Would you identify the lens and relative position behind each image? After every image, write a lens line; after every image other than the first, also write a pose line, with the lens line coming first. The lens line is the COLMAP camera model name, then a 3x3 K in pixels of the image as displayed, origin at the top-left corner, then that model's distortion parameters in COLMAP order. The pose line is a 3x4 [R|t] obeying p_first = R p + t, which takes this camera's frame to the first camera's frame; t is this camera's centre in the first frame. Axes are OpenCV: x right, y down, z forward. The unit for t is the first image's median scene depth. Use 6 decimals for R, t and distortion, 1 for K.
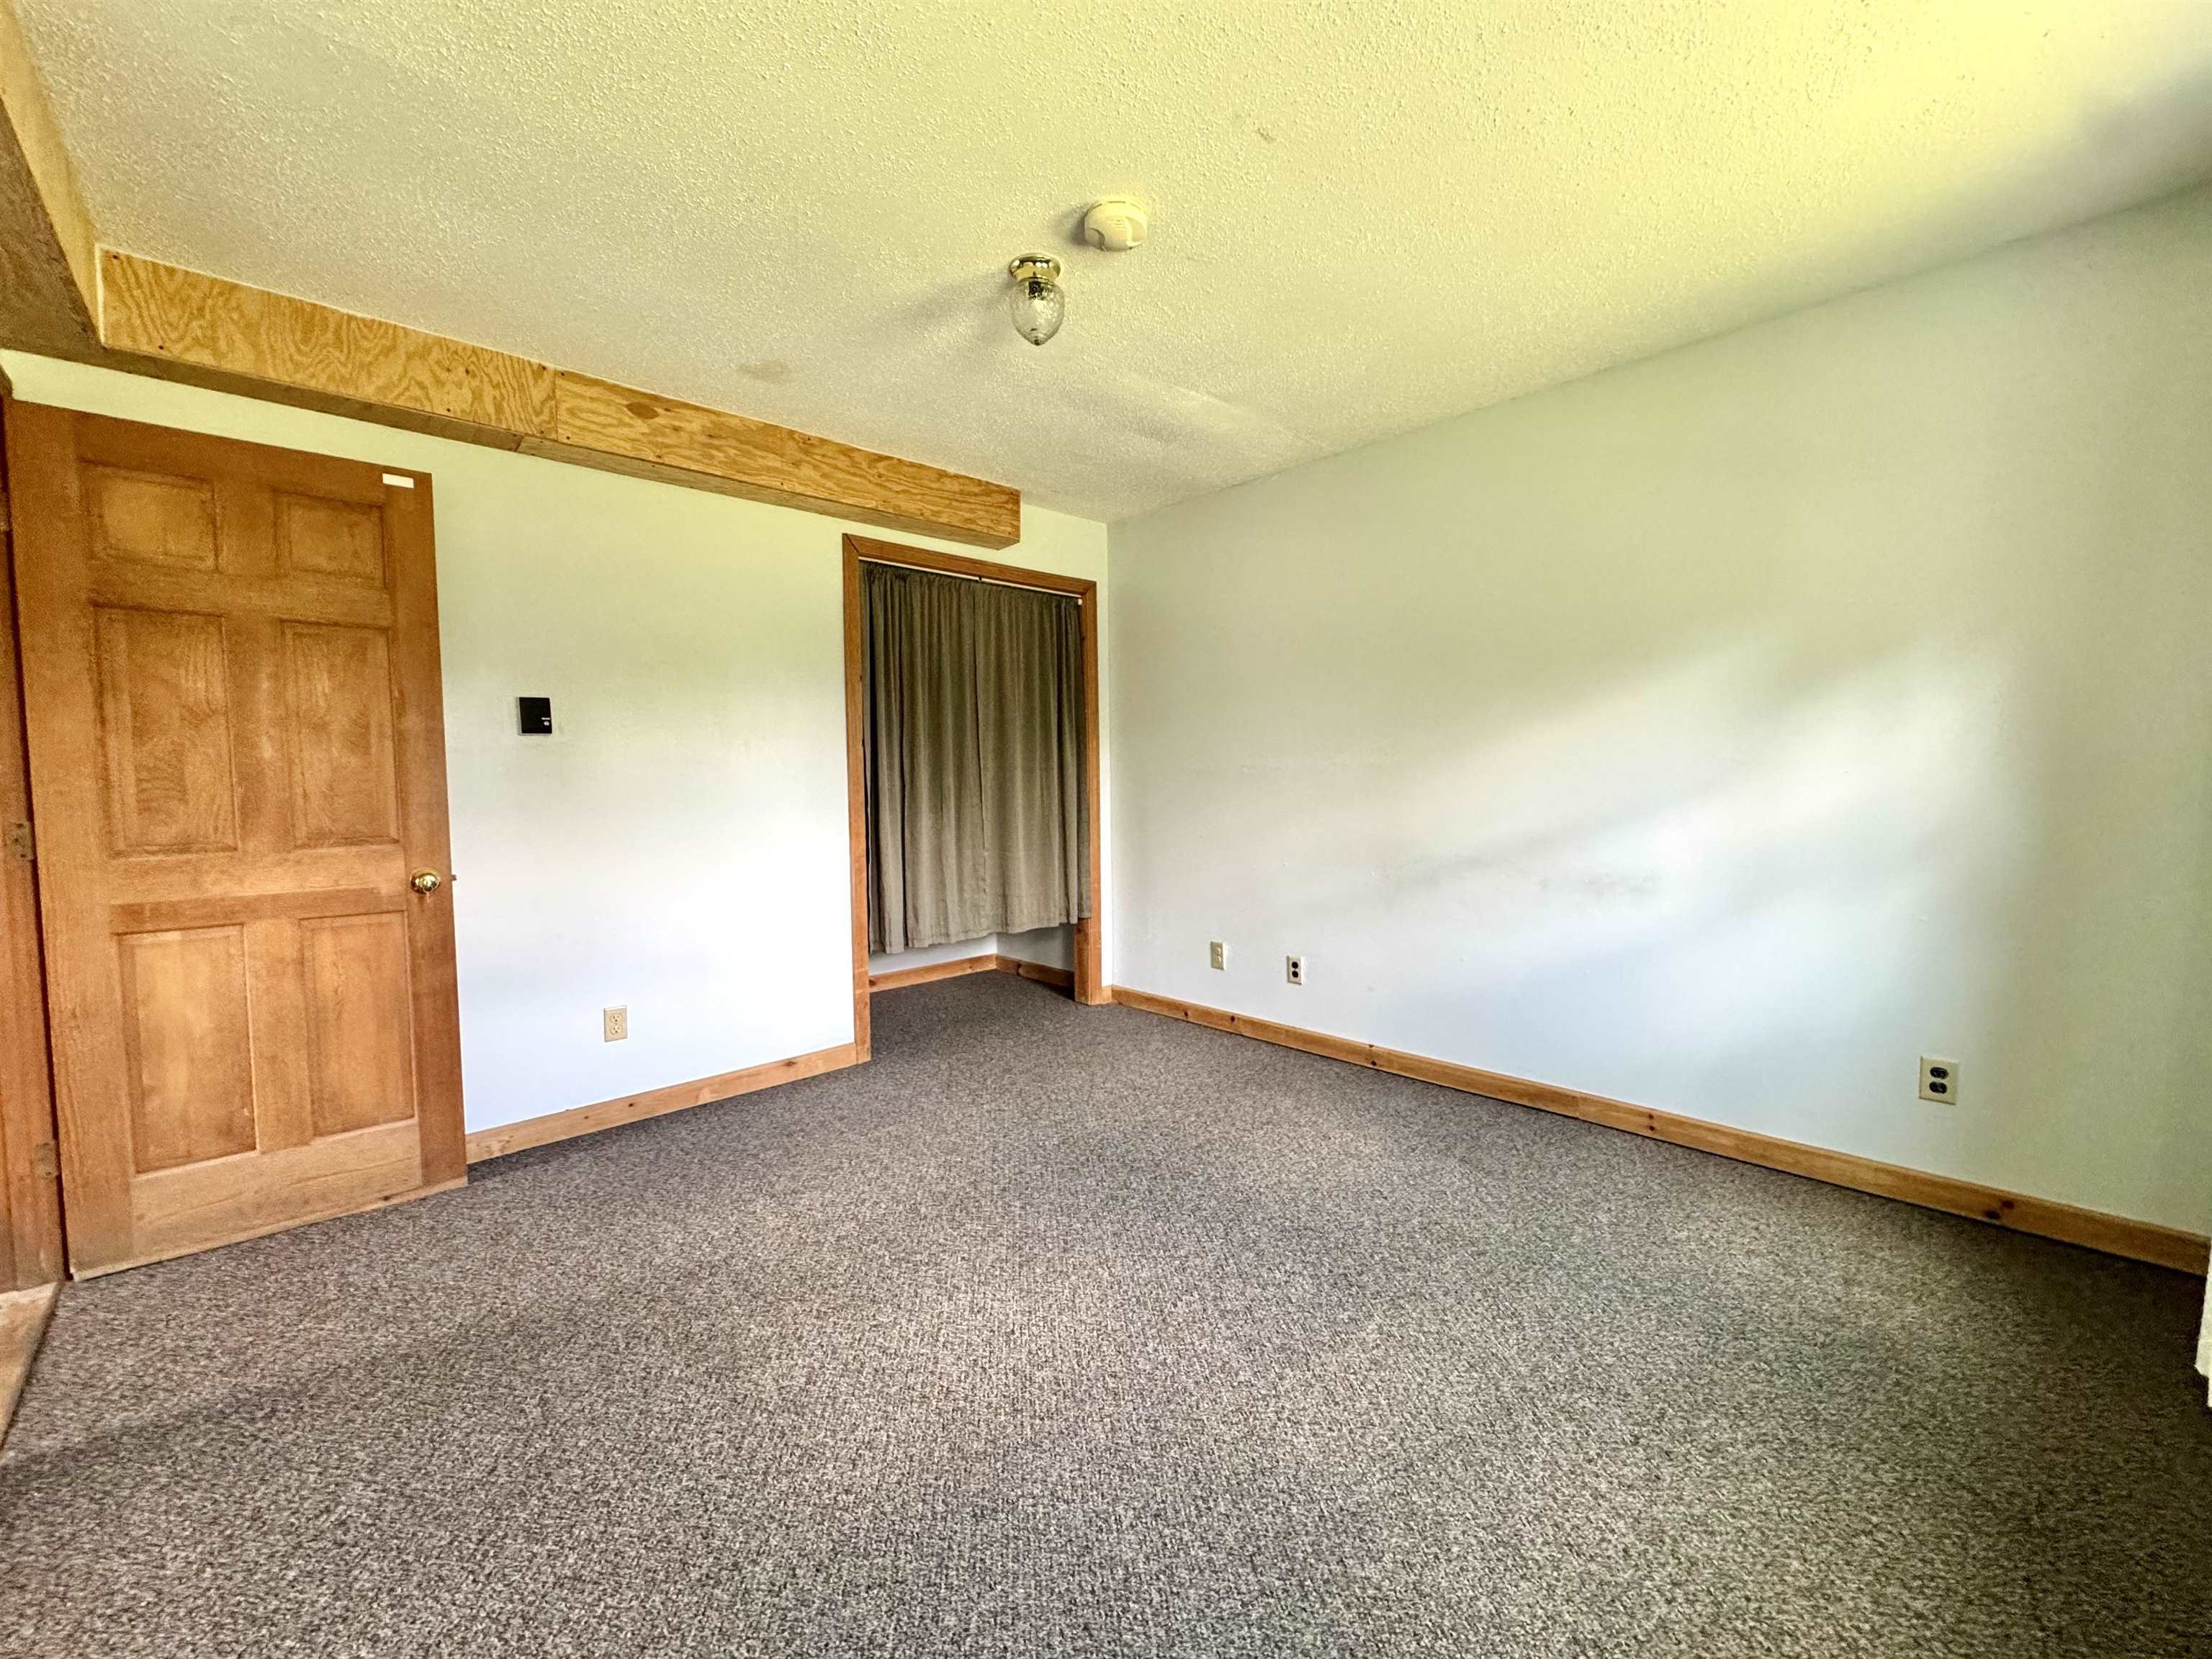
lens RADIAL K [[884.8, 0, 1104.9], [0, 884.8, 827.6], [0, 0, 1]] dist [-0.002883, 0.000529]
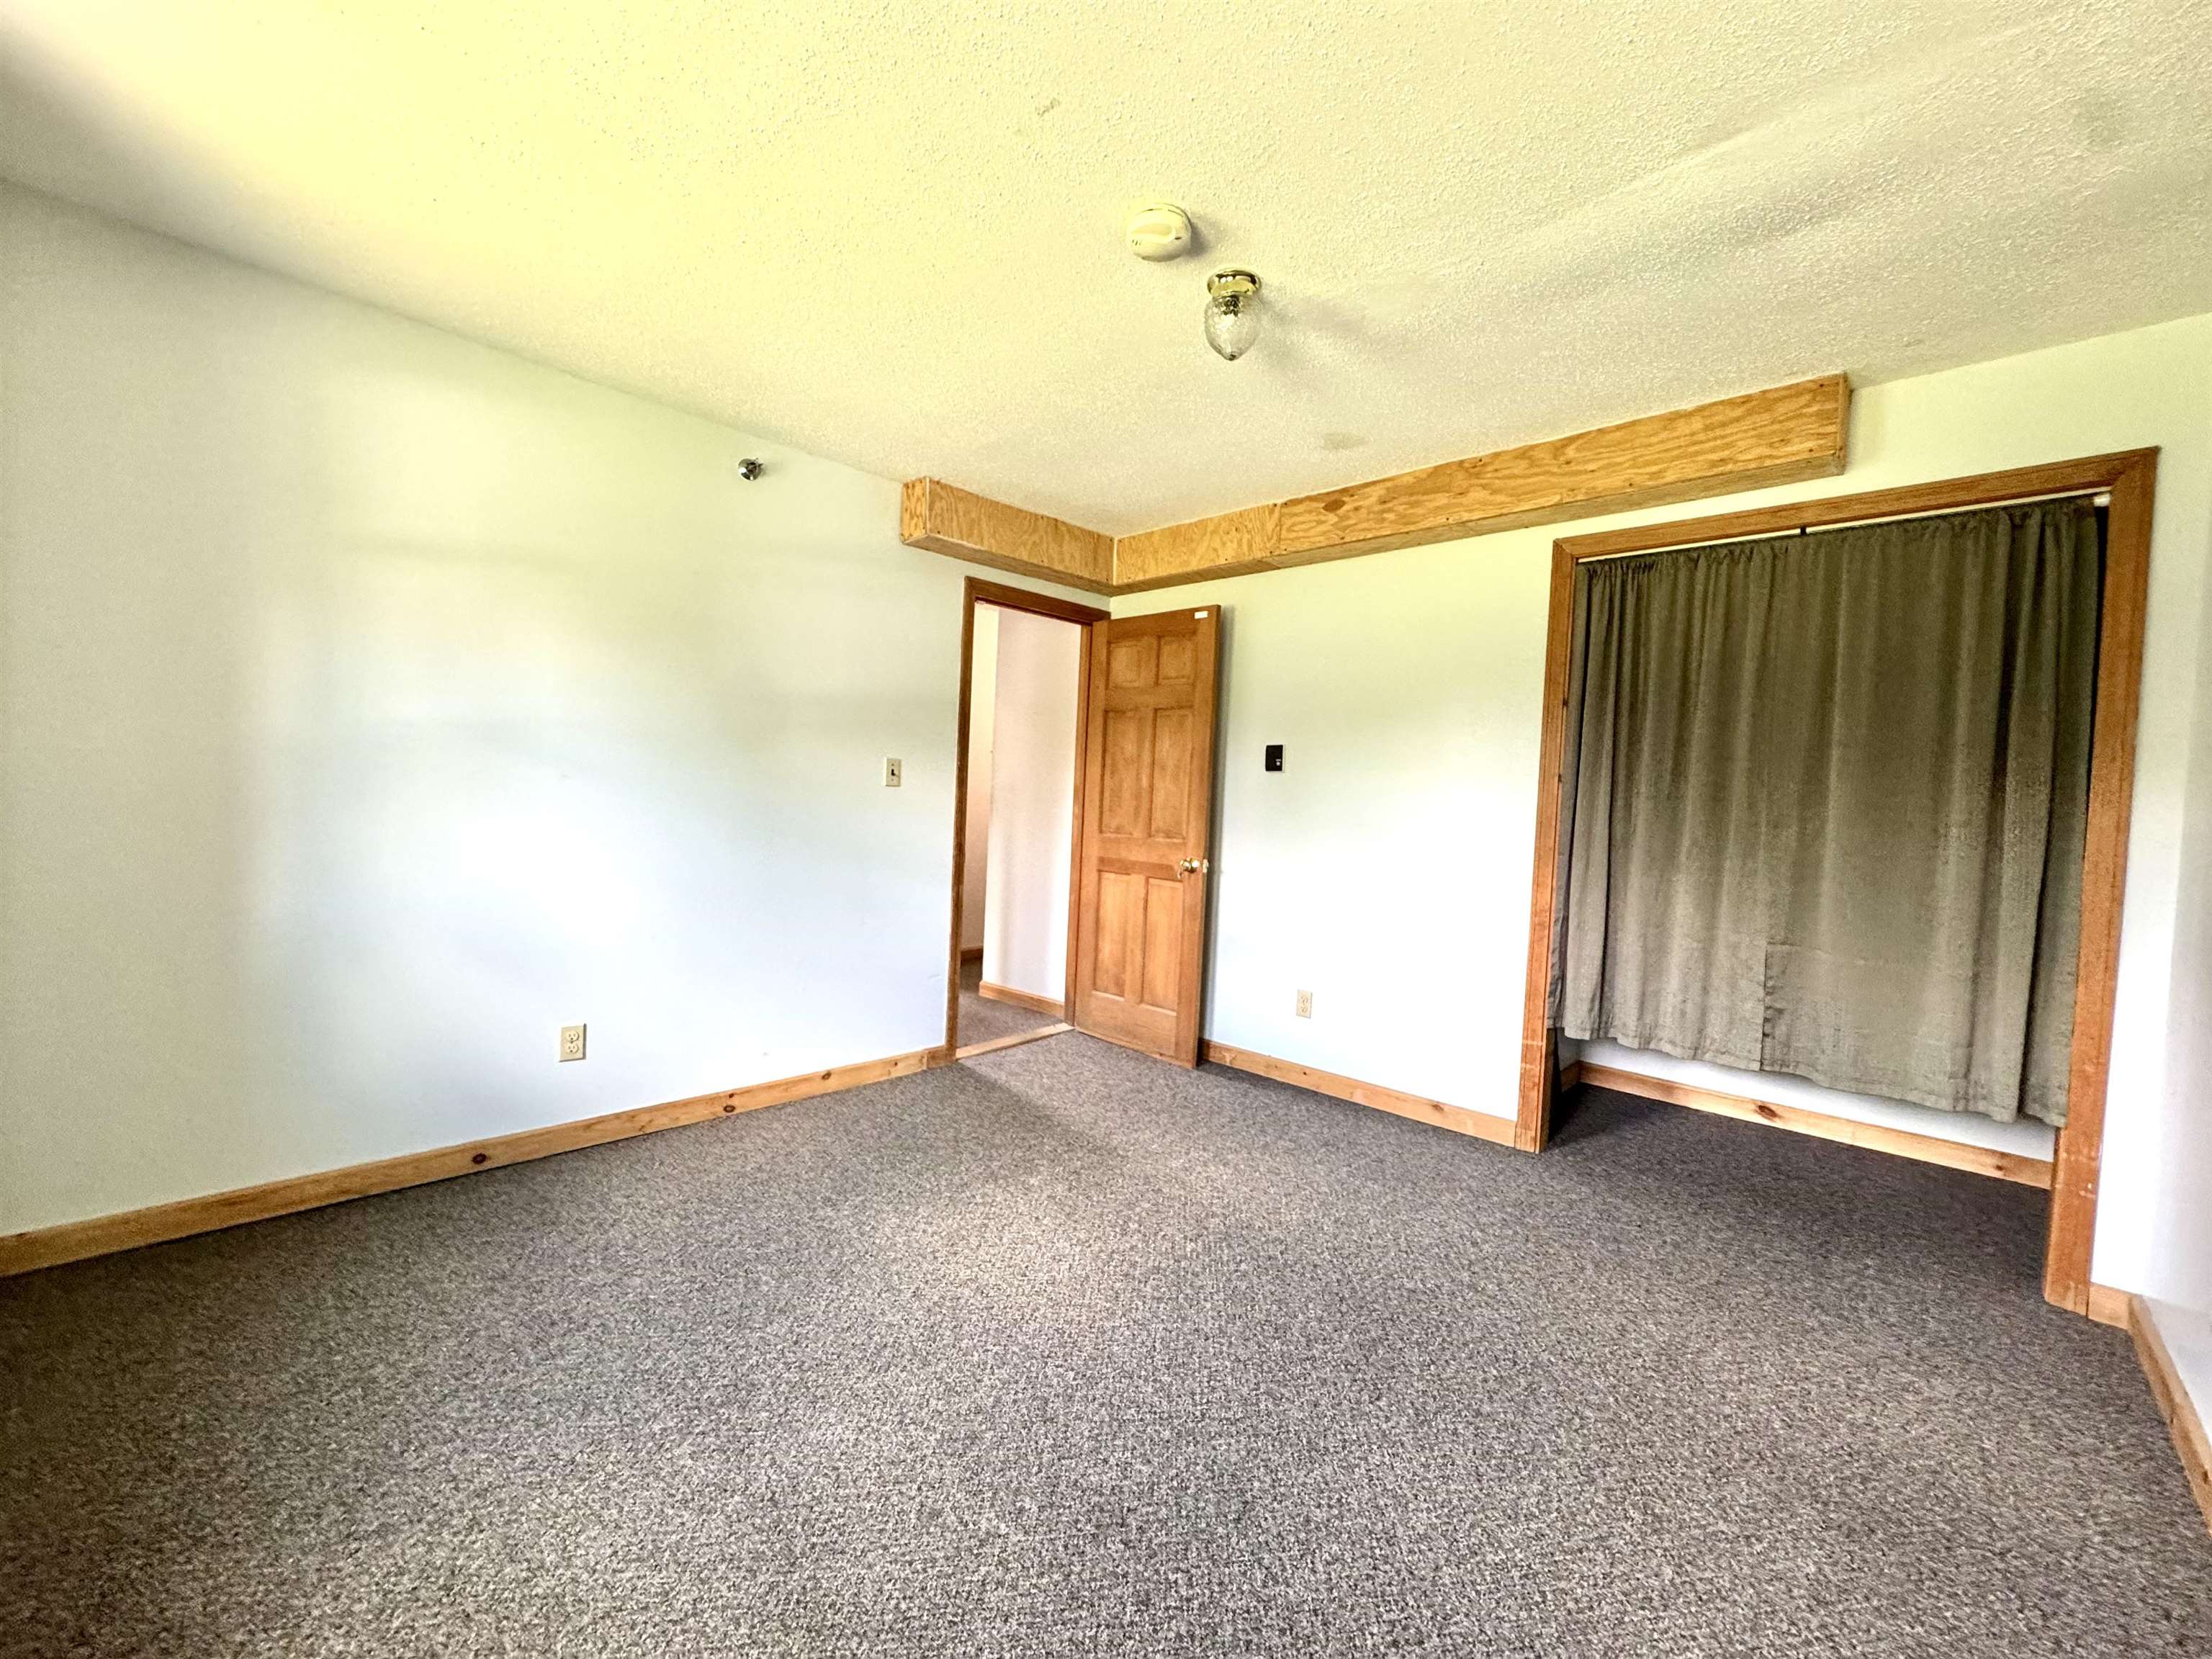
lens RADIAL K [[884.8, 0, 1104.9], [0, 884.8, 827.6], [0, 0, 1]] dist [-0.002883, 0.000529]
pose [[0.057761, 0.048555, -0.997149, 0.740872], [-0.104053, 0.993669, 0.042358, -0.053341], [0.992893, 0.101310, 0.062447, 0.699746]]
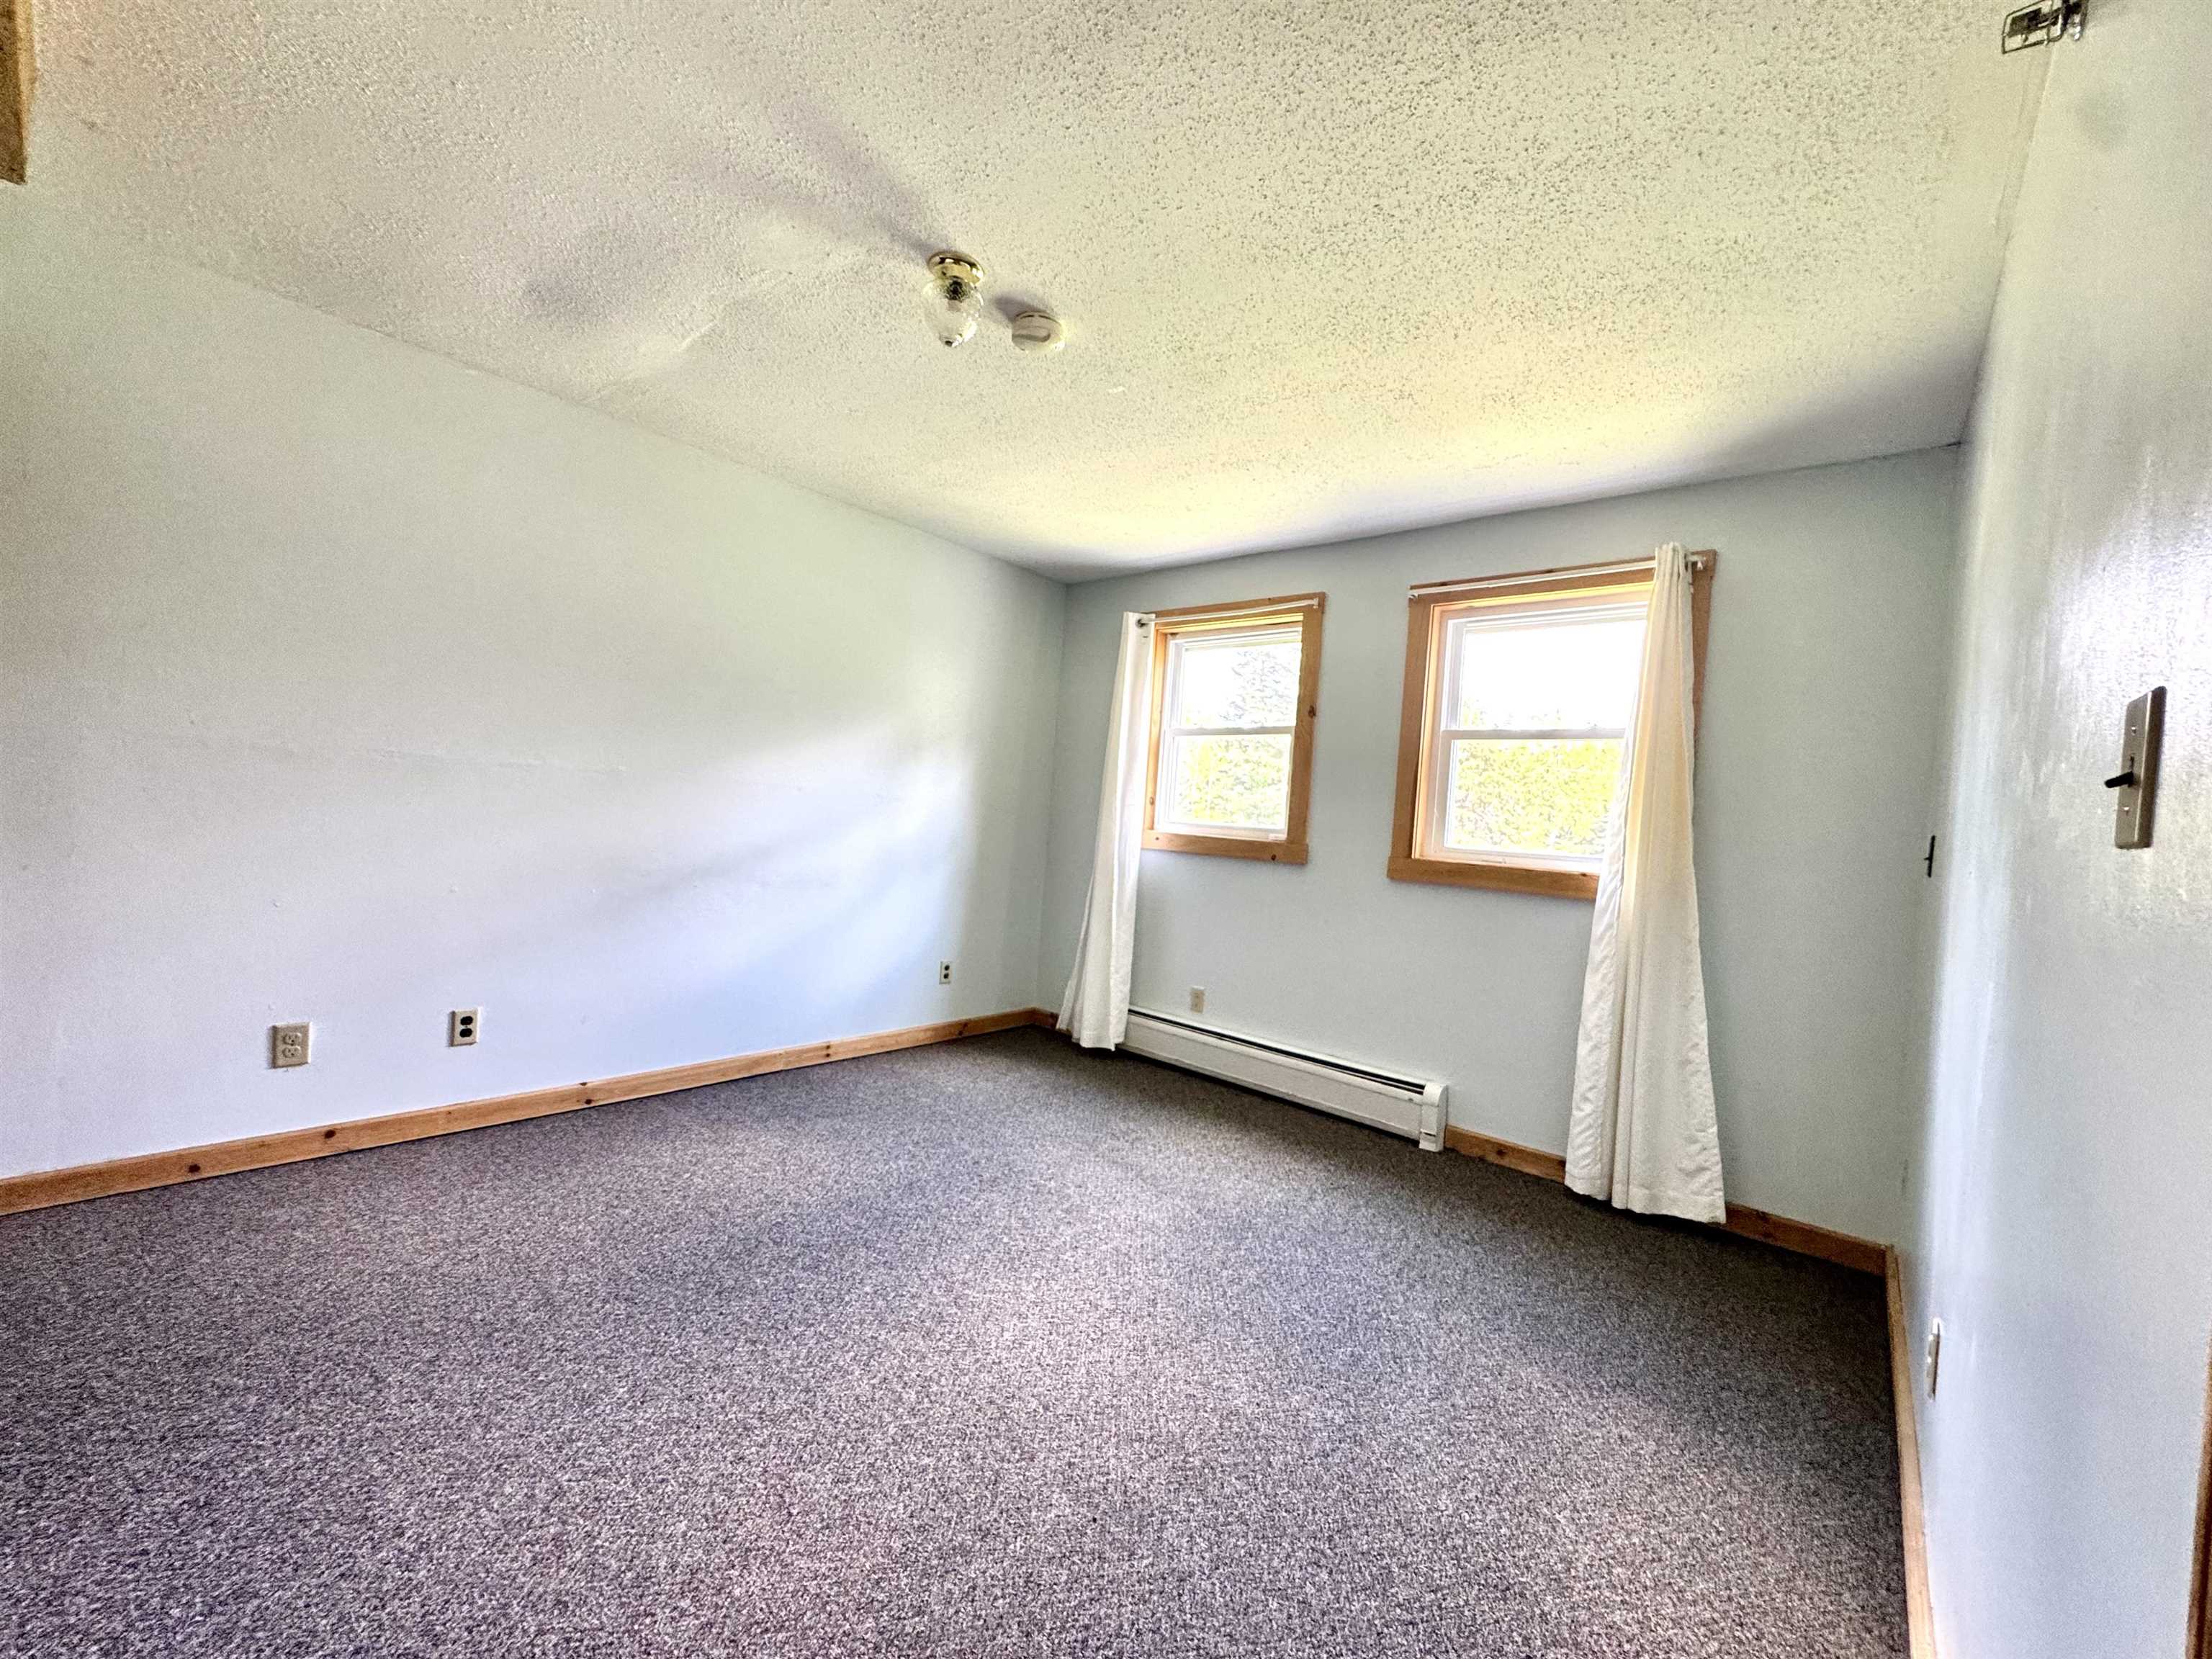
lens RADIAL K [[884.8, 0, 1104.9], [0, 884.8, 827.6], [0, 0, 1]] dist [-0.002883, 0.000529]
pose [[-0.112238, -0.003204, 0.993676, -0.854044], [-0.012704, 0.999918, 0.001789, -0.027597], [-0.993600, -0.012423, -0.112270, 0.765720]]
